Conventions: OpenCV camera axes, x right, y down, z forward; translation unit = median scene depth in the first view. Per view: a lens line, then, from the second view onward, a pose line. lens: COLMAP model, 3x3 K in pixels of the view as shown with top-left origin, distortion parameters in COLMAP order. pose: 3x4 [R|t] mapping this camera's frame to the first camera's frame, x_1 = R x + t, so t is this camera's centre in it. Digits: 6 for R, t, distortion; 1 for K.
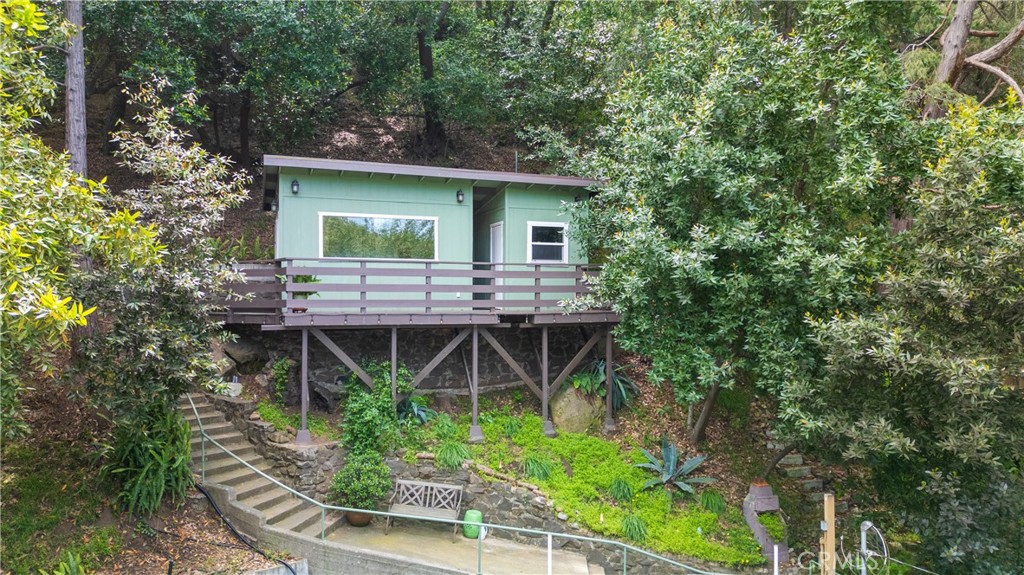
lens RADIAL K [[688.5, 0, 512.9], [0, 688.5, 287.6], [0, 0, 1]] dist [0.064702, -0.051872]
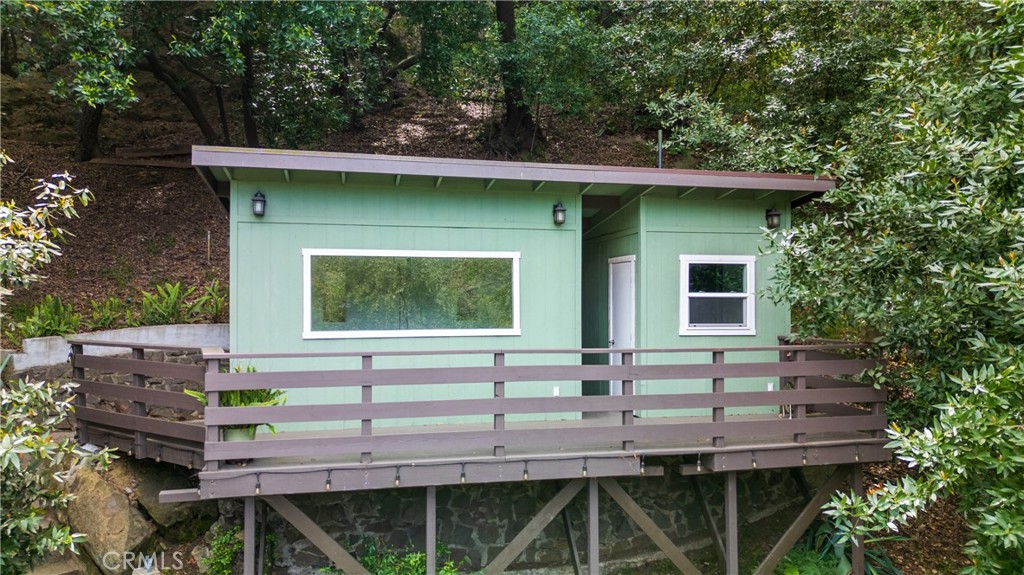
lens RADIAL K [[688.5, 0, 512.9], [0, 688.5, 287.6], [0, 0, 1]] dist [0.064702, -0.051872]
pose [[0.992014, -0.004296, -0.126051, -0.043985], [0.003905, 0.999987, -0.003350, -0.071352], [0.126064, 0.002831, 0.992018, 0.446533]]
